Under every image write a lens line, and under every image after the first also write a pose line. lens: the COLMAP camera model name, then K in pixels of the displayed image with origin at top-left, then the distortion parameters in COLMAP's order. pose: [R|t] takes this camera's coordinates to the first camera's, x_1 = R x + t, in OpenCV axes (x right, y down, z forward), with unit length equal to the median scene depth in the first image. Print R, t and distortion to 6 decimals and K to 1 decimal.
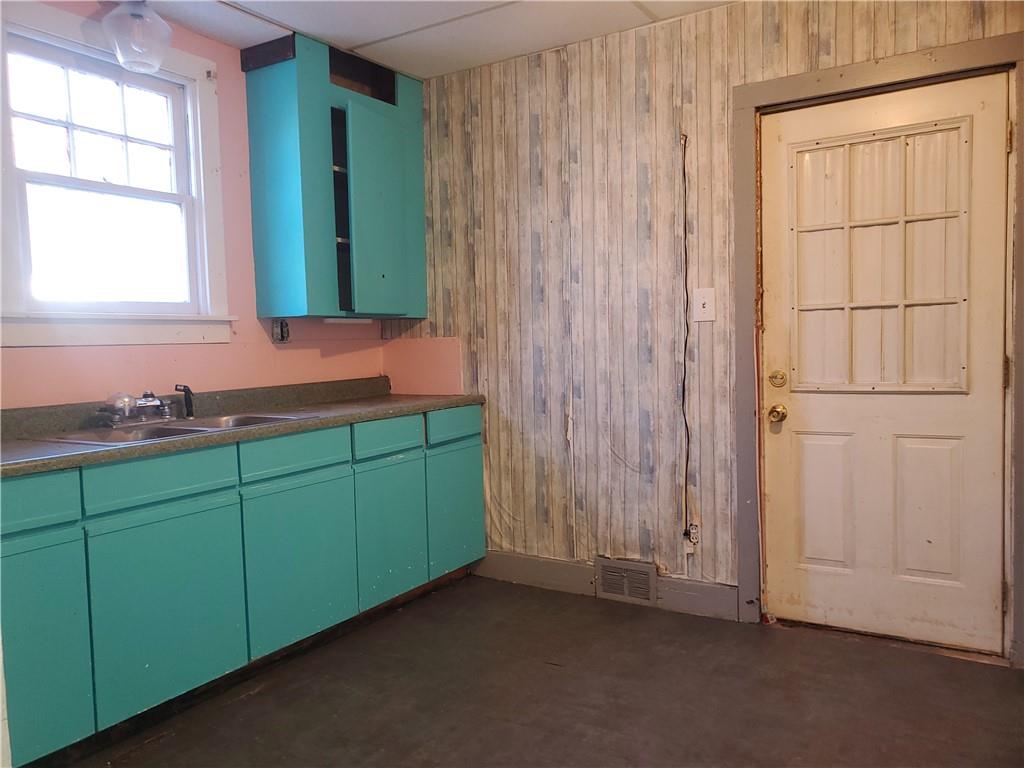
lens RADIAL K [[780.2, 0, 510.4], [0, 780.2, 386.7], [0, 0, 1]] dist [0.034454, -0.023862]
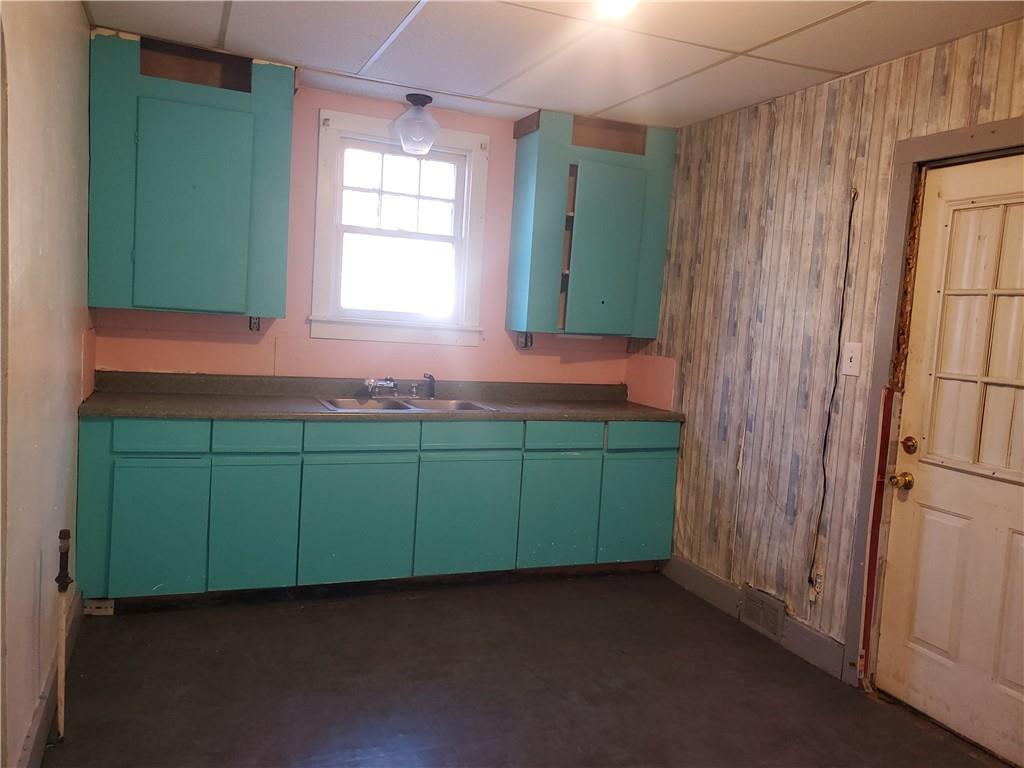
lens RADIAL K [[780.2, 0, 510.4], [0, 780.2, 379.9], [0, 0, 1]] dist [0.034454, -0.023862]
pose [[0.820130, 0.129245, -0.557389, 0.450311], [-0.124437, 0.991127, 0.046725, -0.070776], [0.558482, 0.031039, 0.828936, -0.066080]]
